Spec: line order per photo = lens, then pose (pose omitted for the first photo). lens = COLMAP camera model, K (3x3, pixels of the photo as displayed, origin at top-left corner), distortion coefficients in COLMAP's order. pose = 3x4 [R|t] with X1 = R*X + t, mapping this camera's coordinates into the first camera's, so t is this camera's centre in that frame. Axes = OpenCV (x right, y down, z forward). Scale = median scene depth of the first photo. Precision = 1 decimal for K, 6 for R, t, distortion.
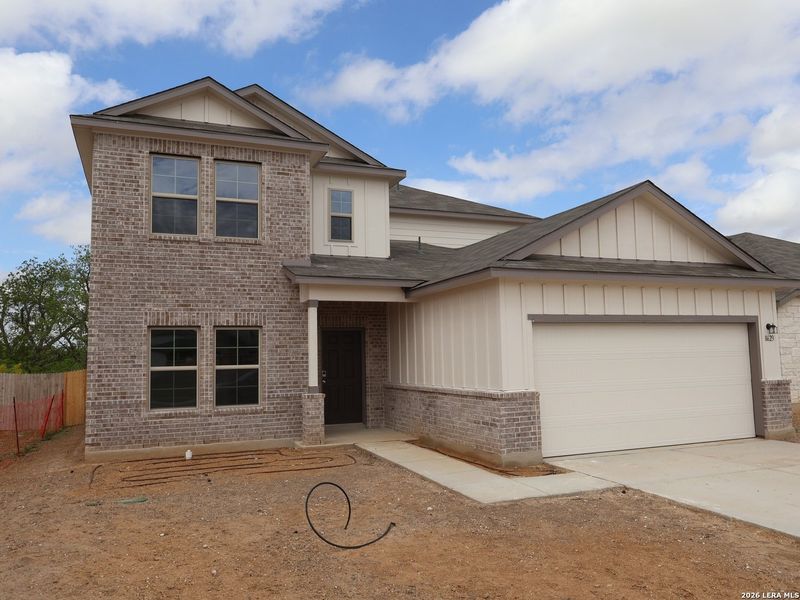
lens RADIAL K [[600.1, 0, 362.3], [0, 600.1, 302.0], [0, 0, 1]] dist [-0.024880, 0.019716]
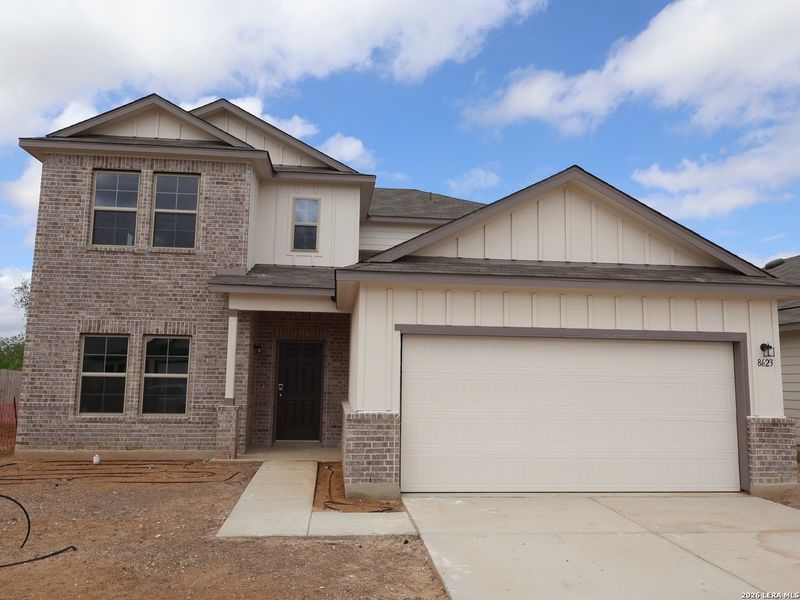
lens RADIAL K [[600.1, 0, 403.3], [0, 600.1, 299.8], [0, 0, 1]] dist [-0.024880, 0.019716]
pose [[0.962468, 0.000185, -0.271394, 0.445985], [-0.010860, 0.999225, -0.037833, 0.014790], [0.271177, 0.039361, 0.961724, 0.138056]]
